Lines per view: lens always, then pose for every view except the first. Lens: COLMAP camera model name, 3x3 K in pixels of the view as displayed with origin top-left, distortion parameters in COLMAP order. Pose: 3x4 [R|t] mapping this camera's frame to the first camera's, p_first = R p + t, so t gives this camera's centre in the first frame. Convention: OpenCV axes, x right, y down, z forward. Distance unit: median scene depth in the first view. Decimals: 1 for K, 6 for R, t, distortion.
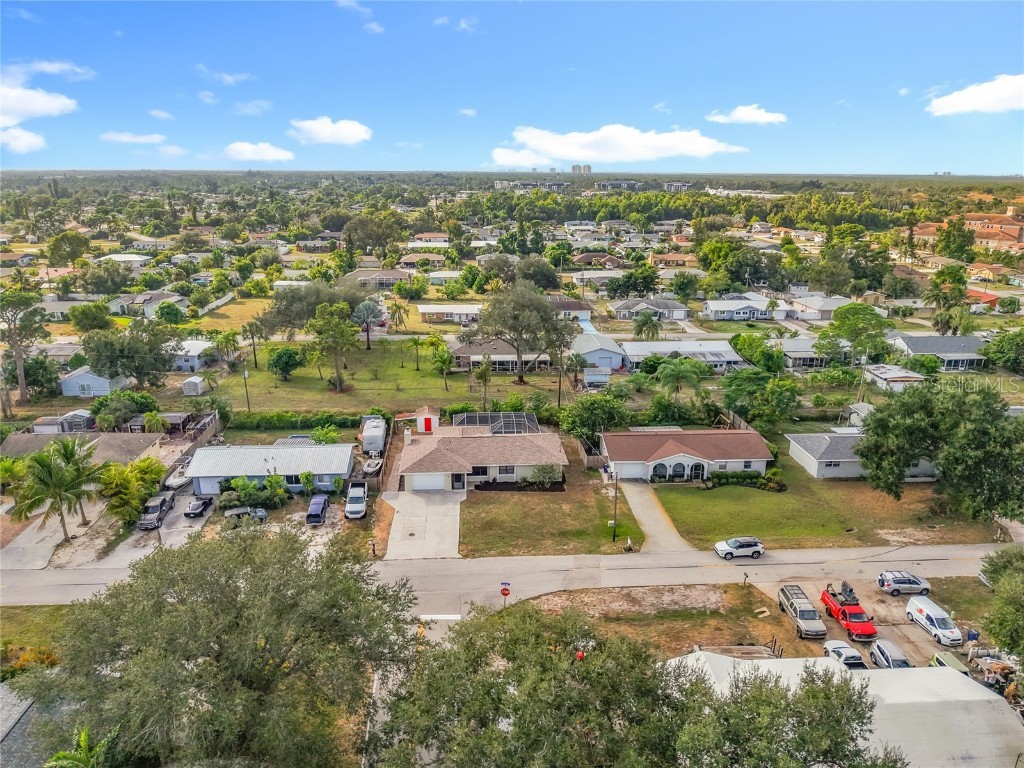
lens RADIAL K [[703.3, 0, 510.1], [0, 703.3, 378.6], [0, 0, 1]] dist [0.093485, -0.180980]
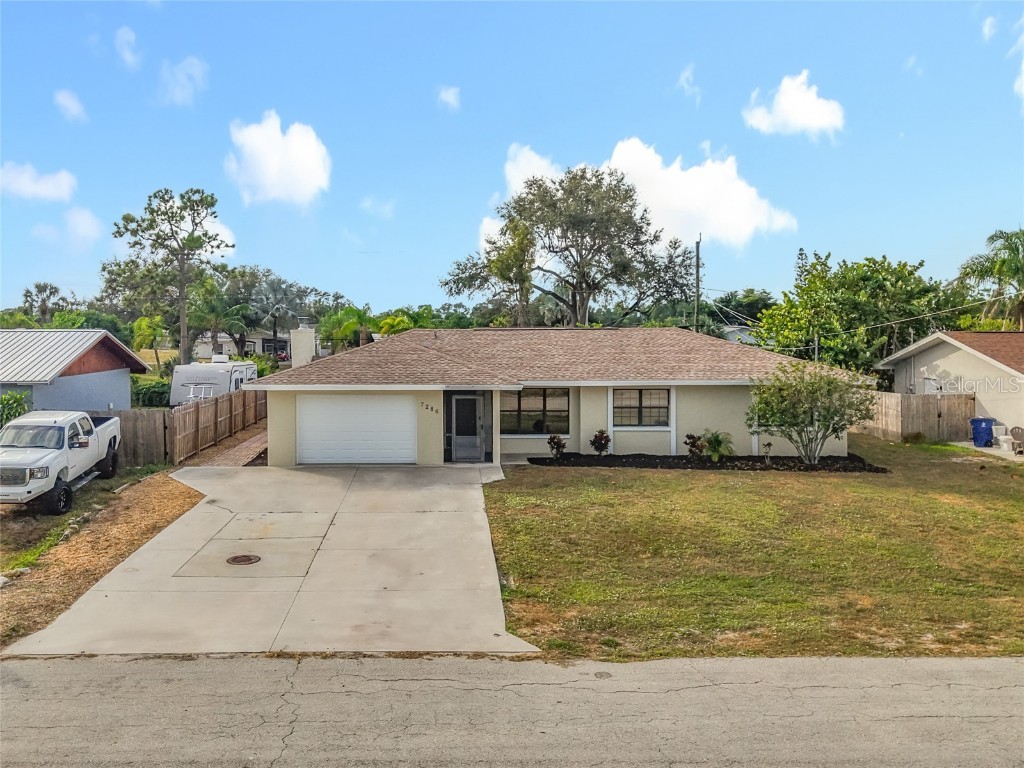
lens RADIAL K [[858.8, 0, 438.2], [0, 858.8, 381.7], [0, 0, 1]] dist [0.014292, -0.005591]
pose [[0.997997, -0.004399, -0.063112, -0.064534], [-0.009846, 0.974625, -0.223629, 0.199055], [0.062494, 0.223802, 0.972629, 0.682485]]
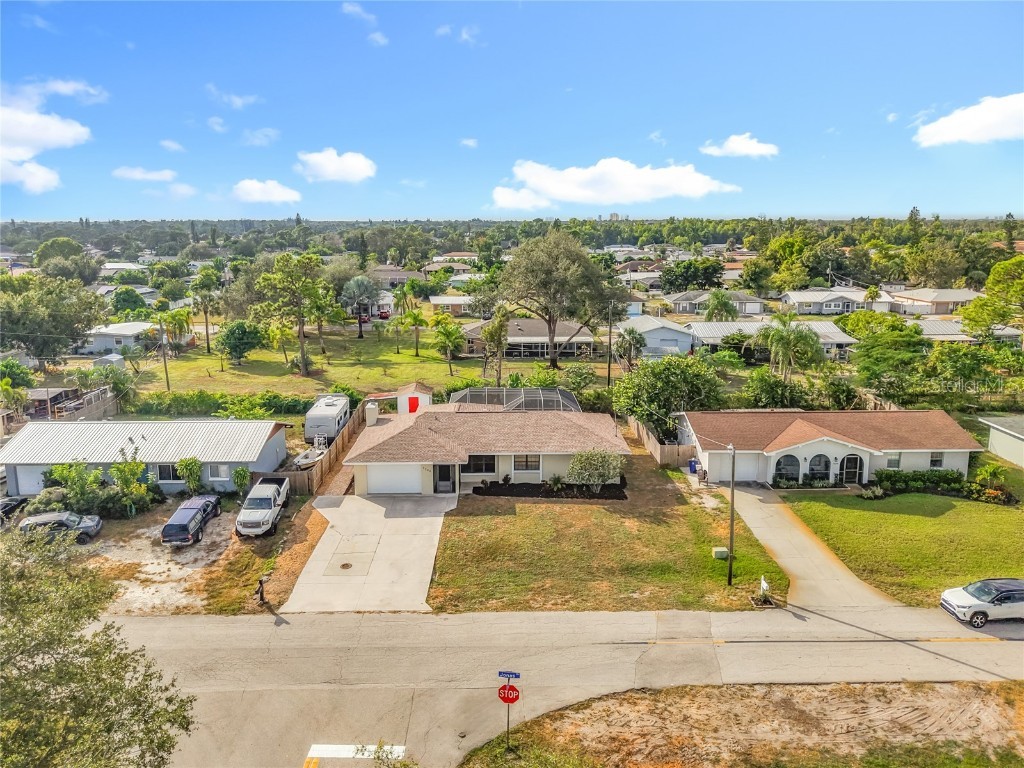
lens RADIAL K [[705.9, 0, 507.8], [0, 705.9, 389.6], [0, 0, 1]] dist [0.009631, -0.002154]
pose [[0.998536, 0.004080, -0.053940, 0.010669], [-0.006957, 0.998557, -0.053257, 0.101475], [0.053645, 0.053555, 0.997123, 0.410891]]
